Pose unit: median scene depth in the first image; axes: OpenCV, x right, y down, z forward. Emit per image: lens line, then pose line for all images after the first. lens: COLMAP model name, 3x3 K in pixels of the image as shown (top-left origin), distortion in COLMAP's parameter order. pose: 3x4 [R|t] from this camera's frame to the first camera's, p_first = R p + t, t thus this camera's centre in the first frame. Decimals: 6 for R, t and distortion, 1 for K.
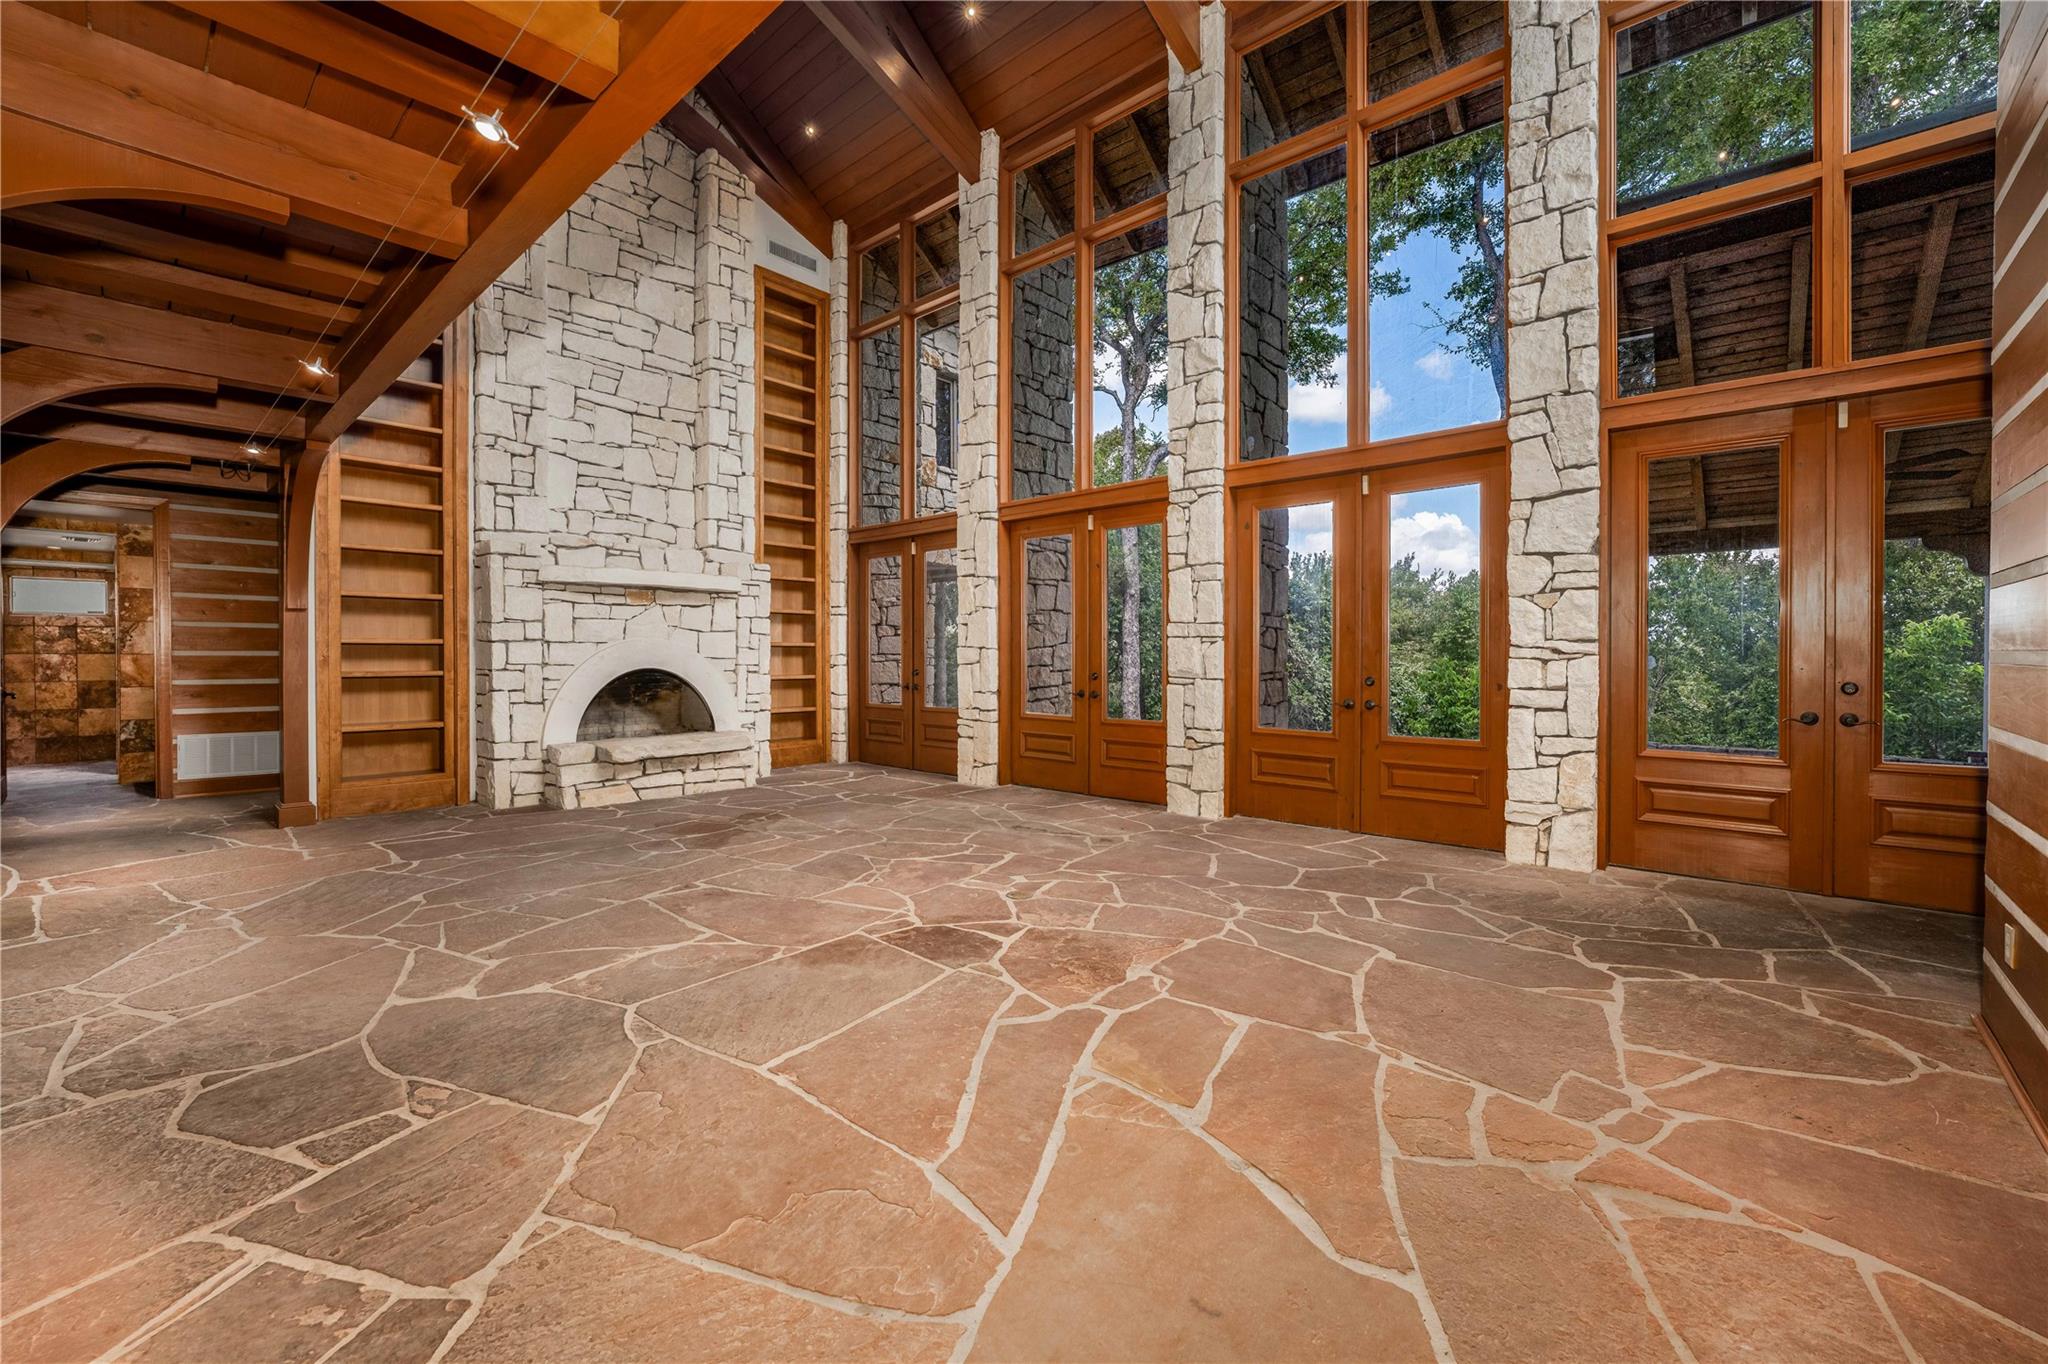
lens RADIAL K [[837.3, 0, 1030.7], [0, 837.3, 664.2], [0, 0, 1]] dist [-0.014723, 0.001292]
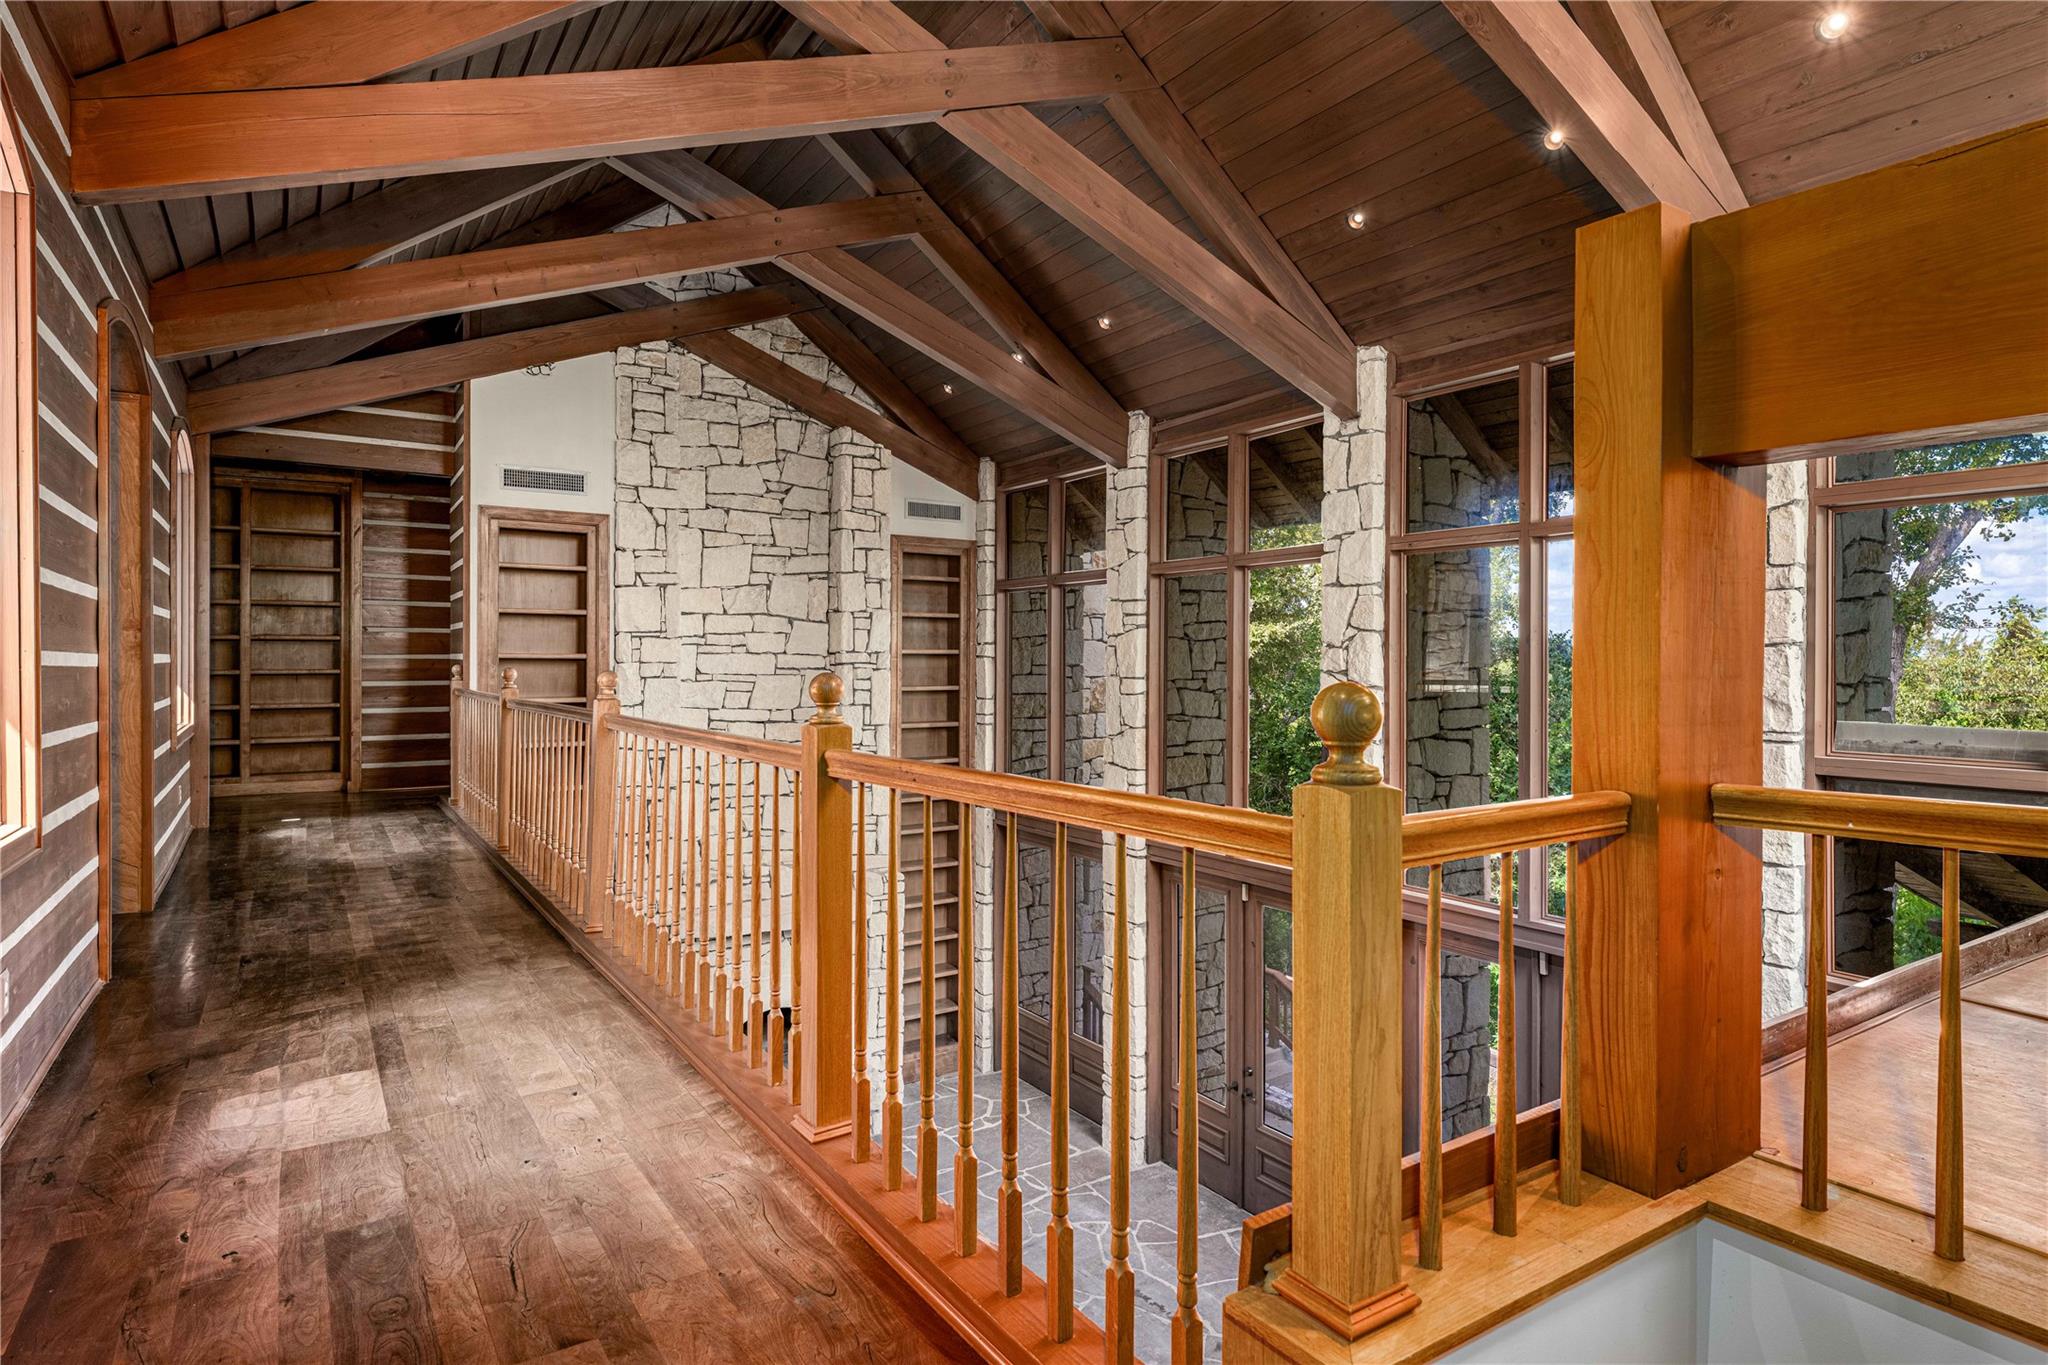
lens RADIAL K [[1103.9, 0, 1025.3], [0, 1103.9, 673.3], [0, 0, 1]] dist [0.014119, -0.000168]
pose [[0.967339, 0.004342, -0.253450, 0.146744], [-0.006171, 0.999960, -0.006422, -0.402585], [0.253412, 0.007777, 0.967327, -0.163420]]
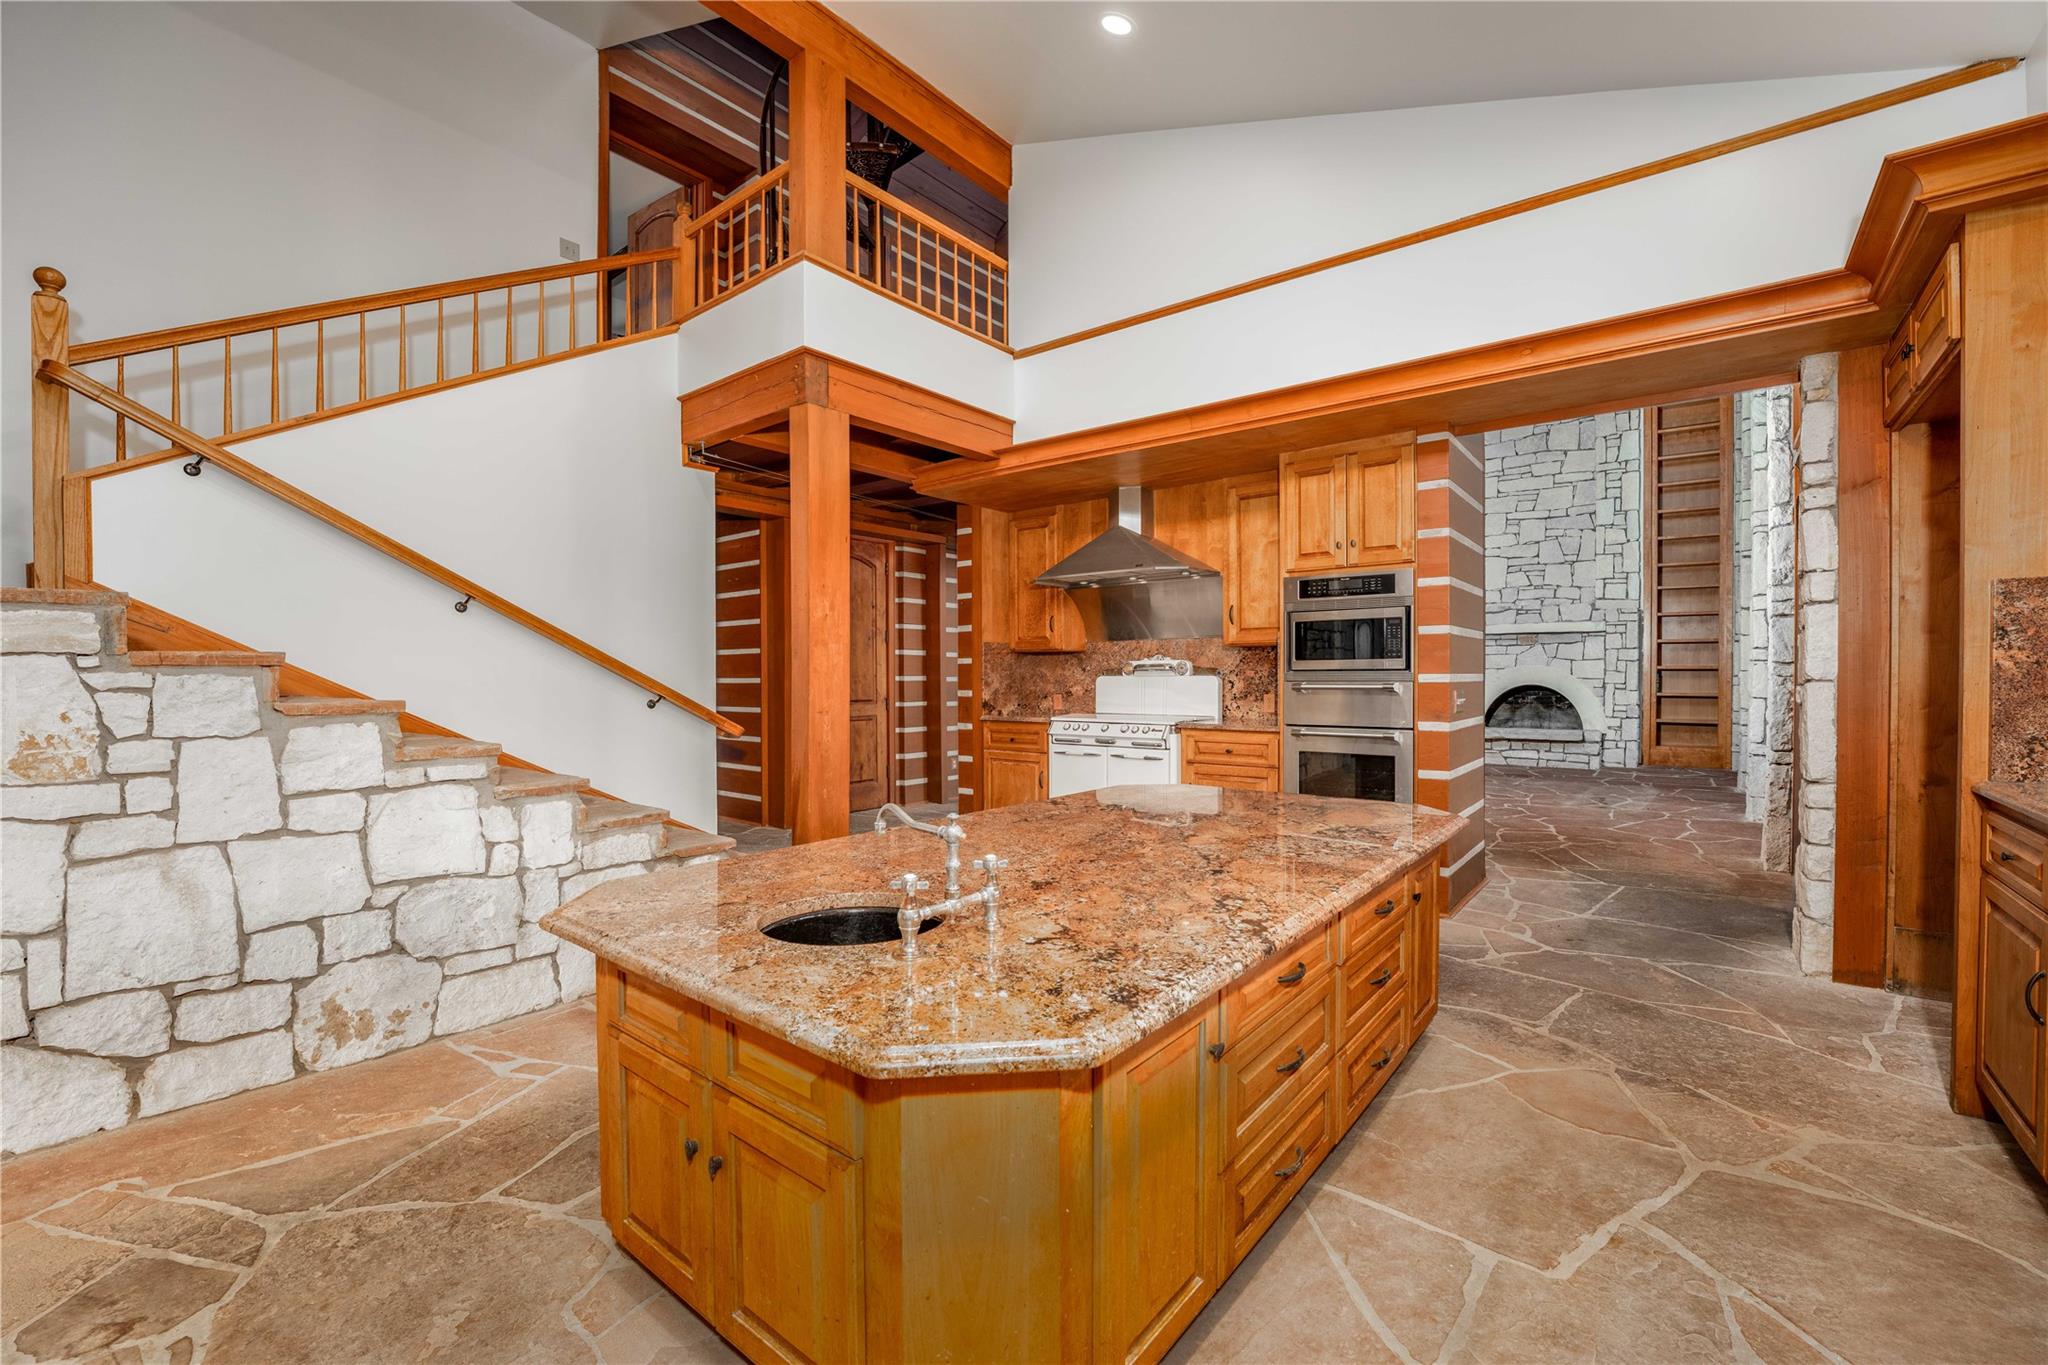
lens RADIAL K [[837.3, 0, 1035.5], [0, 837.3, 686.5], [0, 0, 1]] dist [-0.014723, 0.001292]
pose [[0.058052, 0.020956, -0.998094, 1.152998], [-0.008665, 0.999753, 0.020487, -0.016910], [0.998276, 0.007459, 0.058219, -0.029717]]
